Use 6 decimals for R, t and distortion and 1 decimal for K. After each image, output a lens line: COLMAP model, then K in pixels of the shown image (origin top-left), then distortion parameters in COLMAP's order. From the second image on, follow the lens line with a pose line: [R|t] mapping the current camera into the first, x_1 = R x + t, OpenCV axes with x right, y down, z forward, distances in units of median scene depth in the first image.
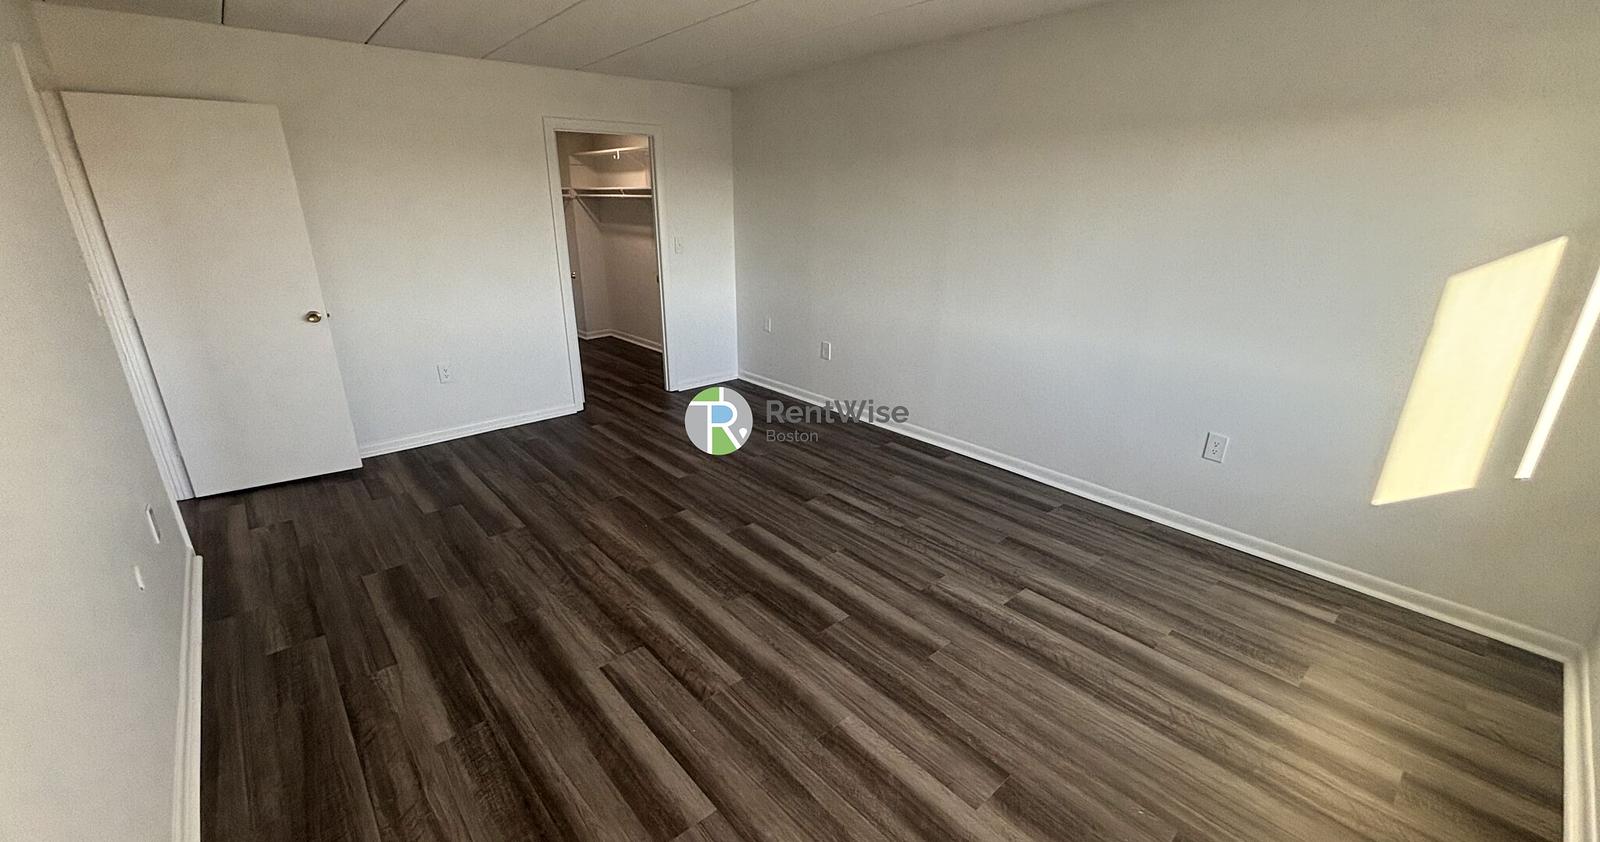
lens RADIAL K [[643.4, 0, 791.7], [0, 643.4, 422.9], [0, 0, 1]] dist [0.000639, 0.000054]
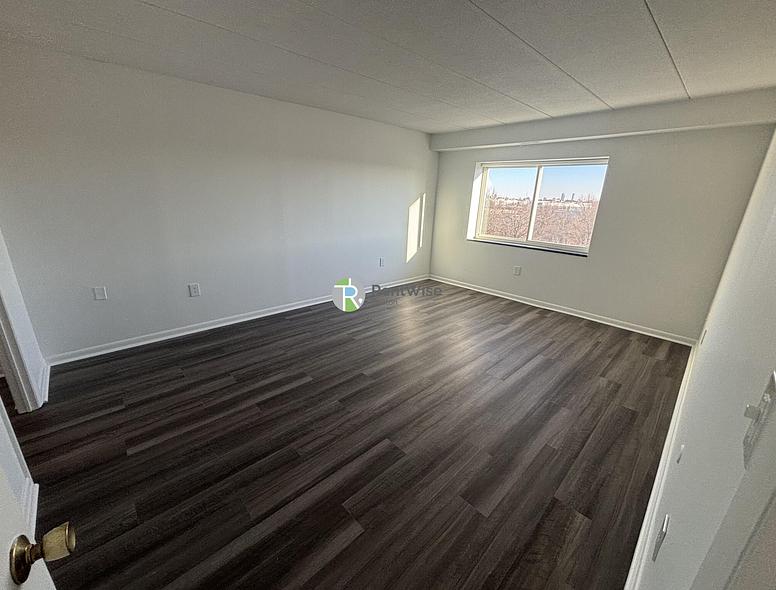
lens RADIAL K [[315.1, 0, 384.1], [0, 315.1, 290.9], [0, 0, 1]] dist [-0.000888, -0.000196]
pose [[-0.037620, -0.296889, 0.954171, -0.884569], [0.298977, 0.907765, 0.294238, -0.279458], [-0.953518, 0.296345, 0.054613, 0.846829]]
